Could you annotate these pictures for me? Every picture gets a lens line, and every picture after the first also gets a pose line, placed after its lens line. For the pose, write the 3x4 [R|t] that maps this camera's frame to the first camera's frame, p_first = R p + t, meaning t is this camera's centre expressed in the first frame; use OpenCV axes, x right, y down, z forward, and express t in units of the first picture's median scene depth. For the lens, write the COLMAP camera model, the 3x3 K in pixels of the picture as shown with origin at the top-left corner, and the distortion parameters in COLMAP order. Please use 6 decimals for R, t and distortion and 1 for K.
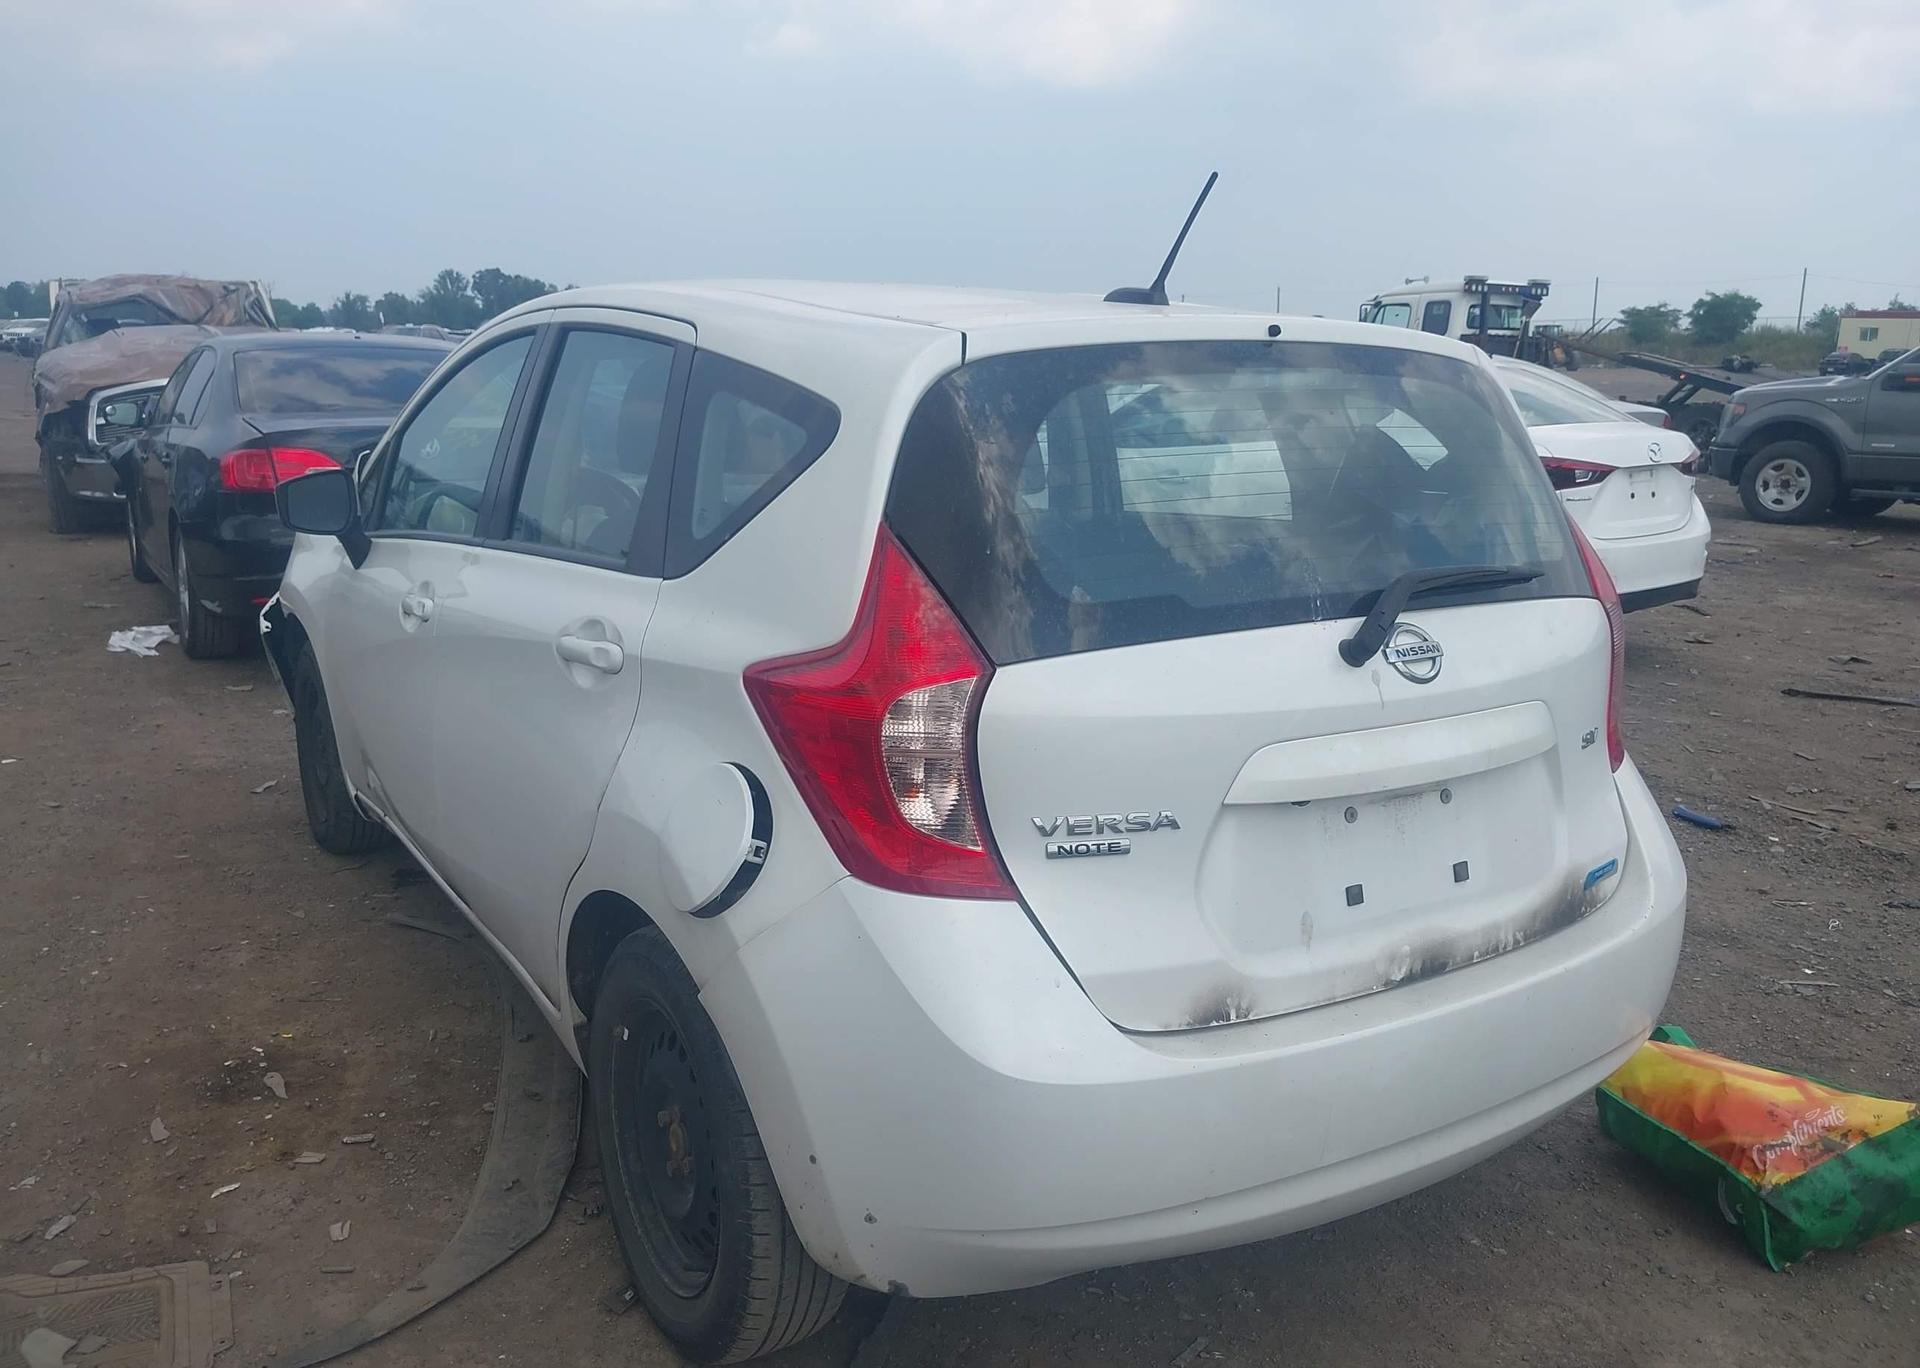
lens RADIAL K [[1572.9, 0, 966.2], [0, 1572.9, 676.5], [0, 0, 1]] dist [0.045485, -0.078570]
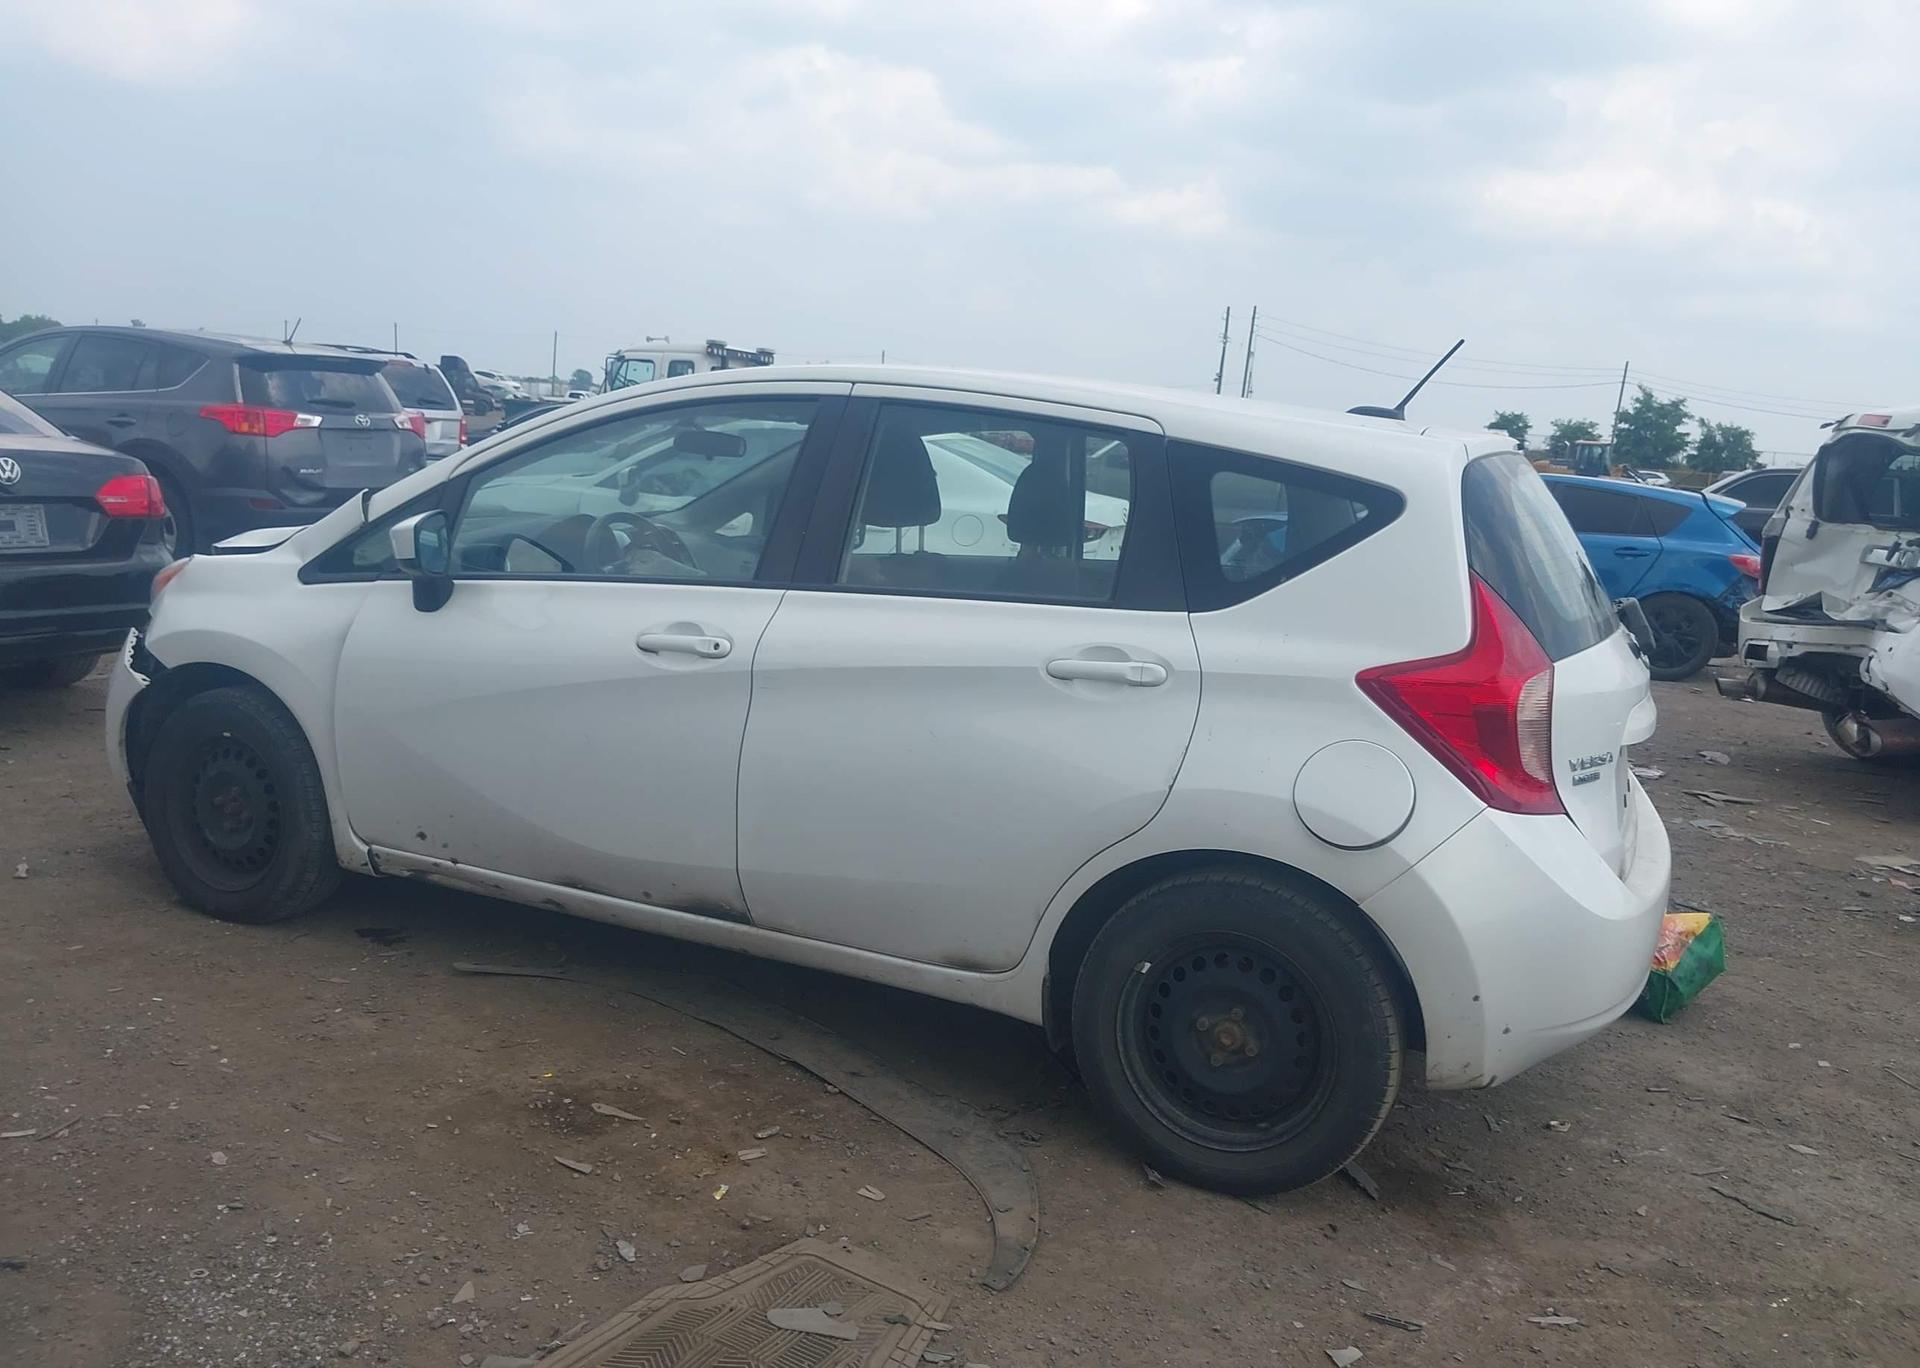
lens RADIAL K [[1571.7, 0, 984.7], [0, 1571.7, 682.7], [0, 0, 1]] dist [0.008593, -0.012345]
pose [[0.833365, -0.035338, 0.551593, -0.989398], [0.047603, 0.998835, -0.007929, -0.000943], [-0.550670, 0.032865, 0.834076, 0.007239]]
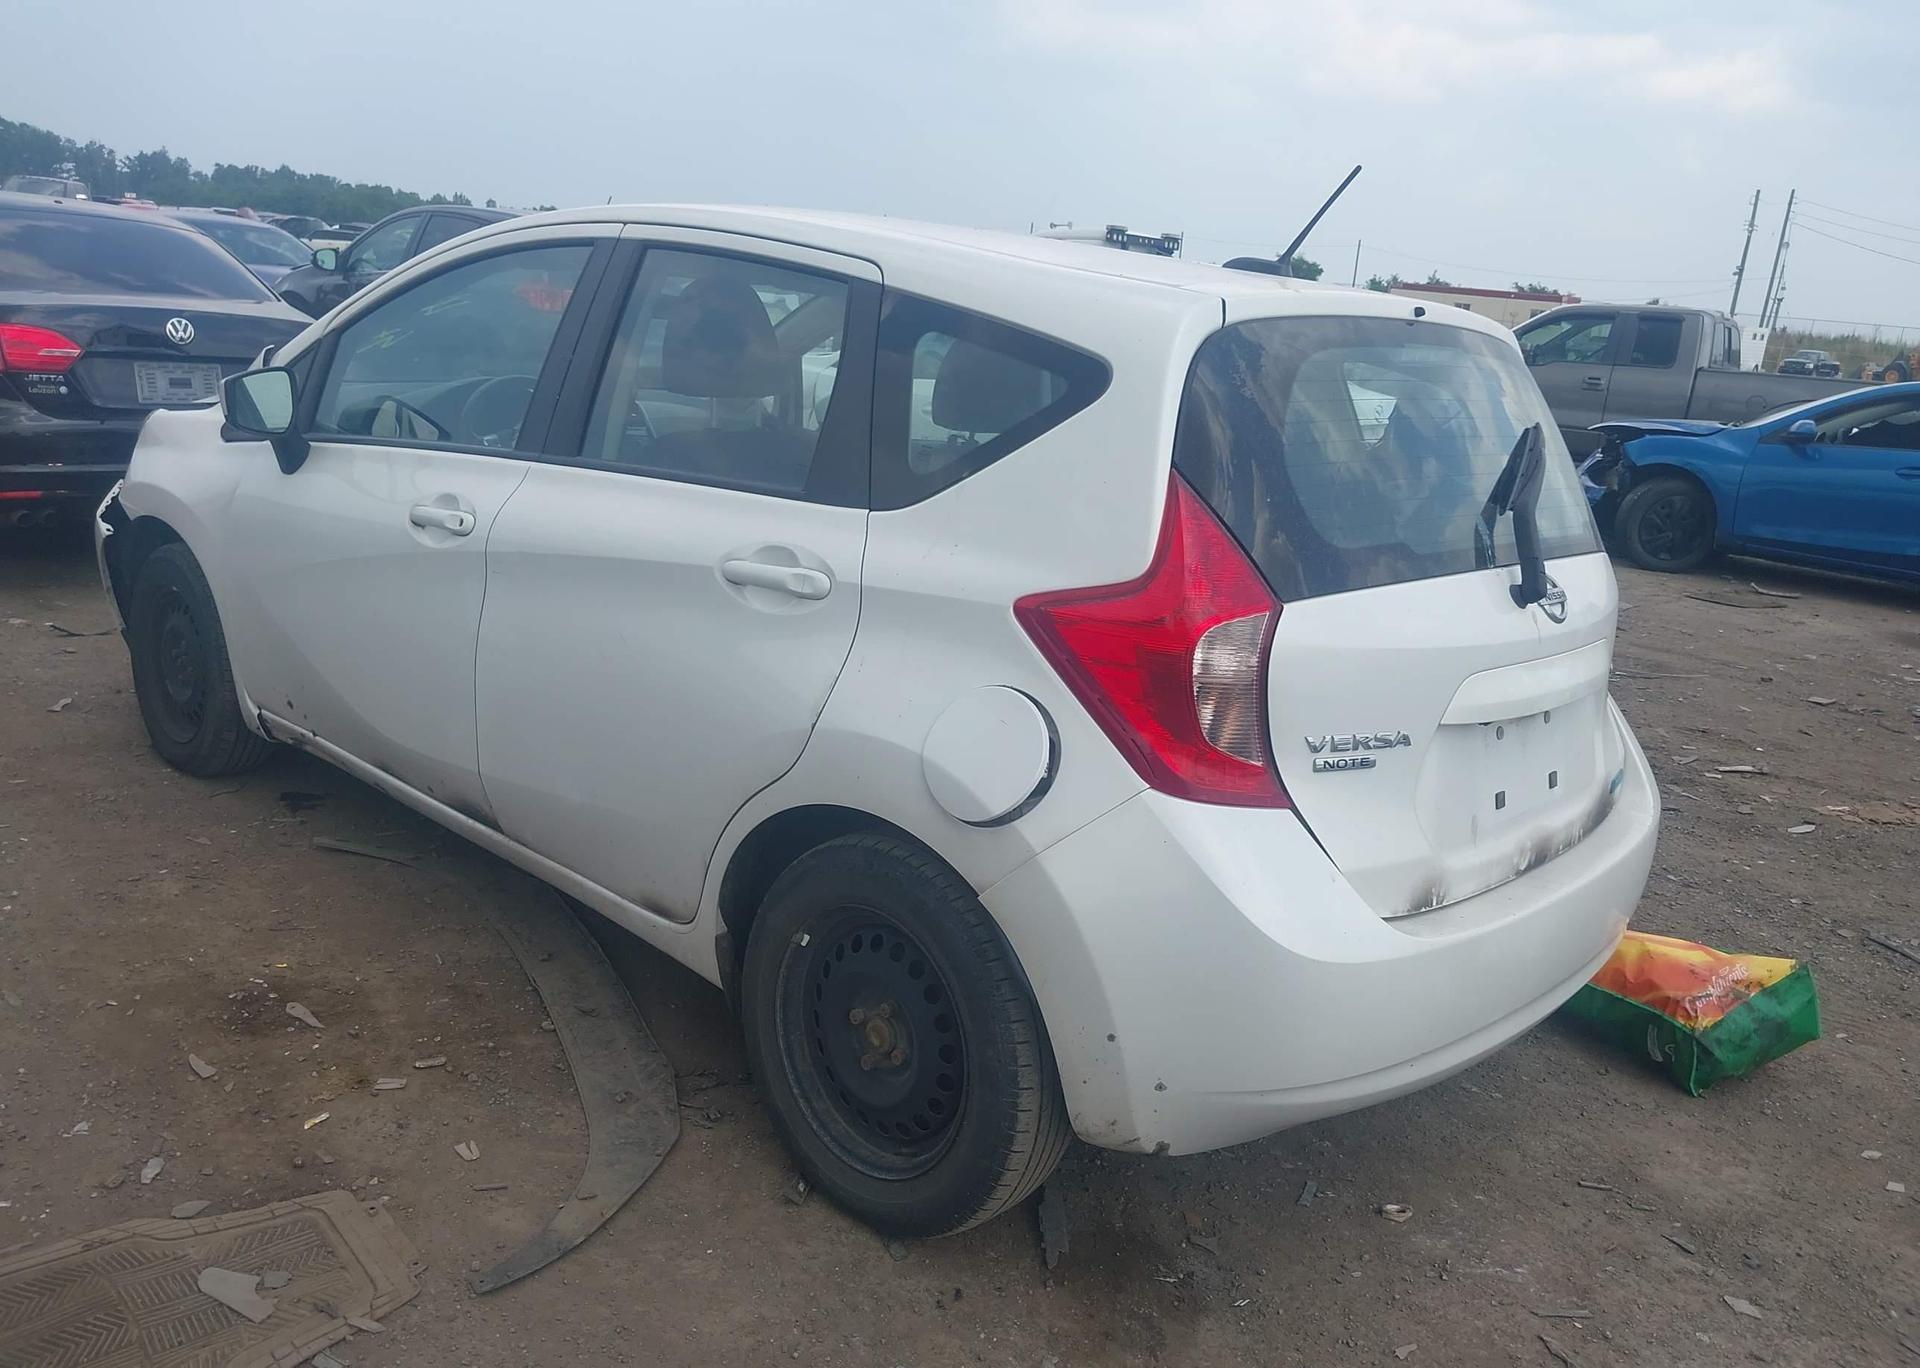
lens RADIAL K [[1571.7, 0, 984.7], [0, 1571.7, 682.7], [0, 0, 1]] dist [0.008593, -0.012345]
pose [[0.962309, 0.006976, 0.271867, -0.374134], [-0.021703, 0.998452, 0.051203, -0.001889], [-0.271089, -0.055173, 0.960972, -0.025057]]
